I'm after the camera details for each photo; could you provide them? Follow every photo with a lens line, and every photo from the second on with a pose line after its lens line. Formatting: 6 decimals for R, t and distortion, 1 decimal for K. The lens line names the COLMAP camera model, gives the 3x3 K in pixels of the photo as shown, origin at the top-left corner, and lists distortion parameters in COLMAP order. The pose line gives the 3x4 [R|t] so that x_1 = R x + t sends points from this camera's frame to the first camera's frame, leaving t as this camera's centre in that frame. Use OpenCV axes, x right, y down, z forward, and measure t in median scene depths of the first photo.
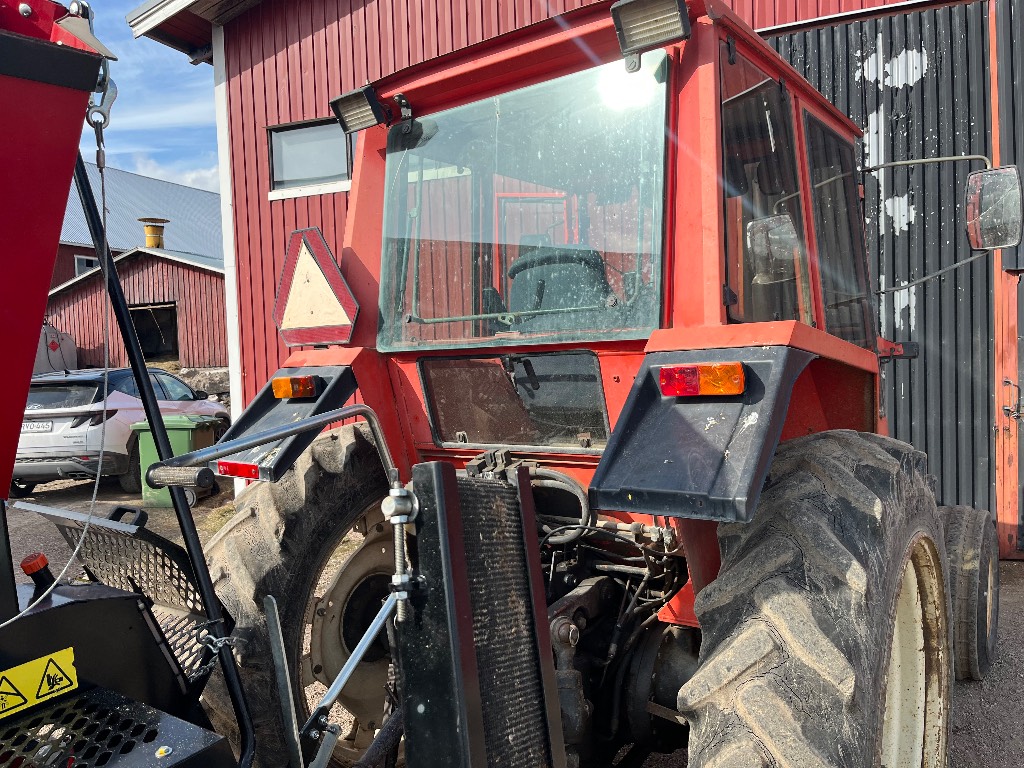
lens RADIAL K [[789.8, 0, 518.8], [0, 789.8, 386.4], [0, 0, 1]] dist [0.067637, -0.105430]
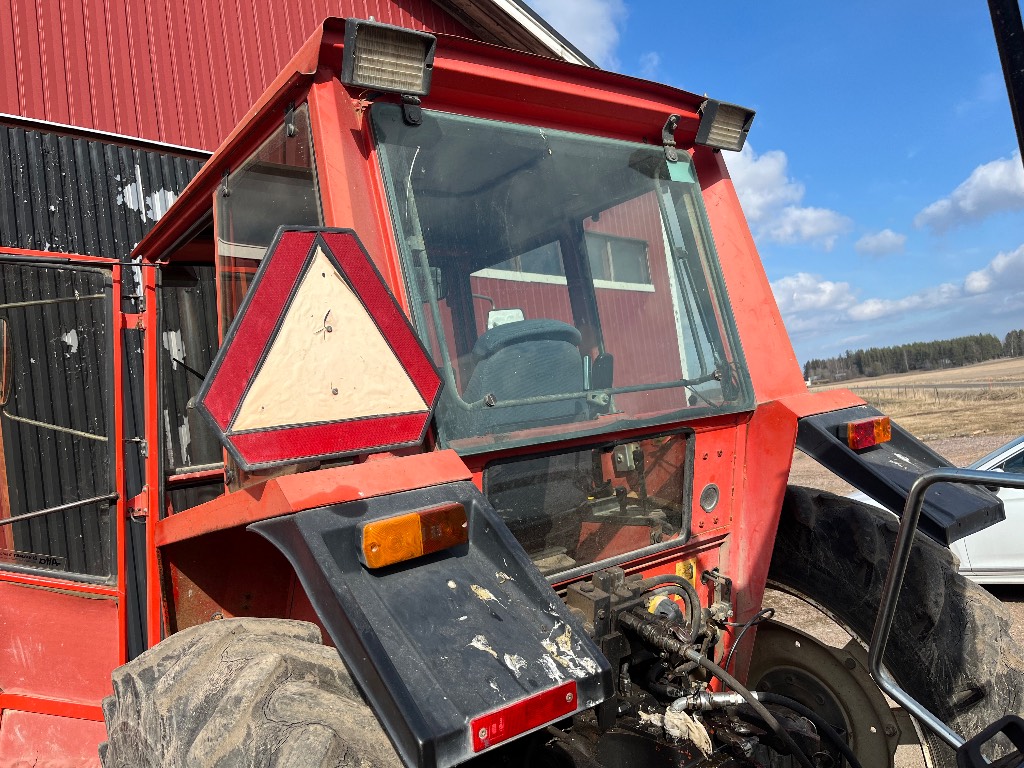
lens RADIAL K [[789.8, 0, 518.8], [0, 789.8, 386.4], [0, 0, 1]] dist [0.067637, -0.105430]
pose [[0.274972, 0.047339, 0.960286, -0.335811], [0.158772, 0.982839, -0.093914, -0.014469], [-0.948252, 0.178290, 0.262737, 0.356239]]
